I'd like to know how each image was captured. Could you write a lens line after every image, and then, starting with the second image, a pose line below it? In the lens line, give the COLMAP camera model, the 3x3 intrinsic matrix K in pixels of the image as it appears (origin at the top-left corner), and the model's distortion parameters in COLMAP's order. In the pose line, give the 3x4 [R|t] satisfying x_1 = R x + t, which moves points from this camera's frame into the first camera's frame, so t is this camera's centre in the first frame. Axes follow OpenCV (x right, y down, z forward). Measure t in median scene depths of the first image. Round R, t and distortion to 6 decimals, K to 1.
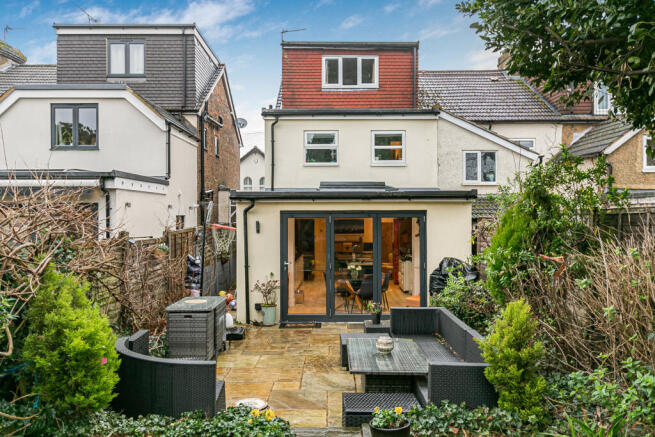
lens RADIAL K [[528.2, 0, 327.7], [0, 528.2, 217.1], [0, 0, 1]] dist [-0.000072, -0.000001]
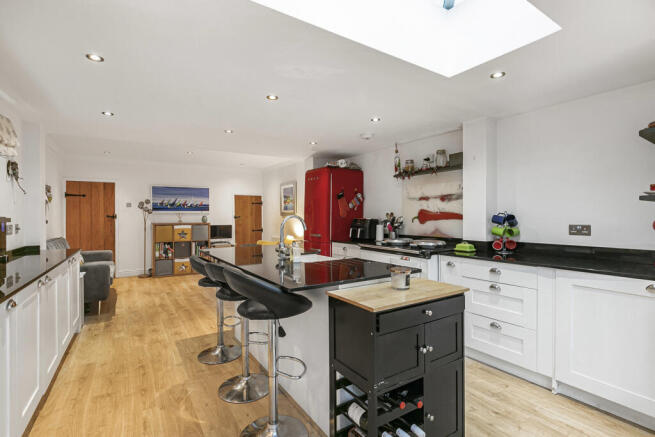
lens RADIAL K [[311.6, 0, 328.7], [0, 311.6, 216.2], [0, 0, 1]] dist [-0.001796, 0.001196]
pose [[0.823378, -0.007212, 0.567447, -0.023947], [0.013213, 0.999892, -0.006464, 0.041811], [-0.567339, 0.012819, 0.823385, 0.616643]]
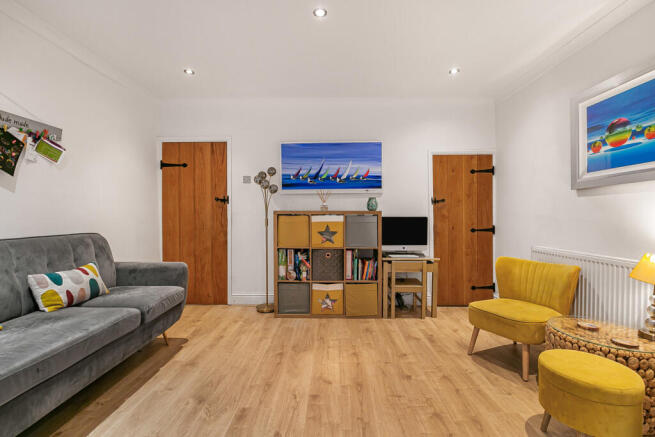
lens RADIAL K [[303.6, 0, 327.3], [0, 303.6, 220.3], [0, 0, 1]] dist [-0.000007, 0.000026]
pose [[0.999971, -0.007014, 0.003103, 0.036582], [0.007004, 0.999970, 0.003204, 0.049356], [-0.003126, -0.003183, 0.999990, 0.823552]]
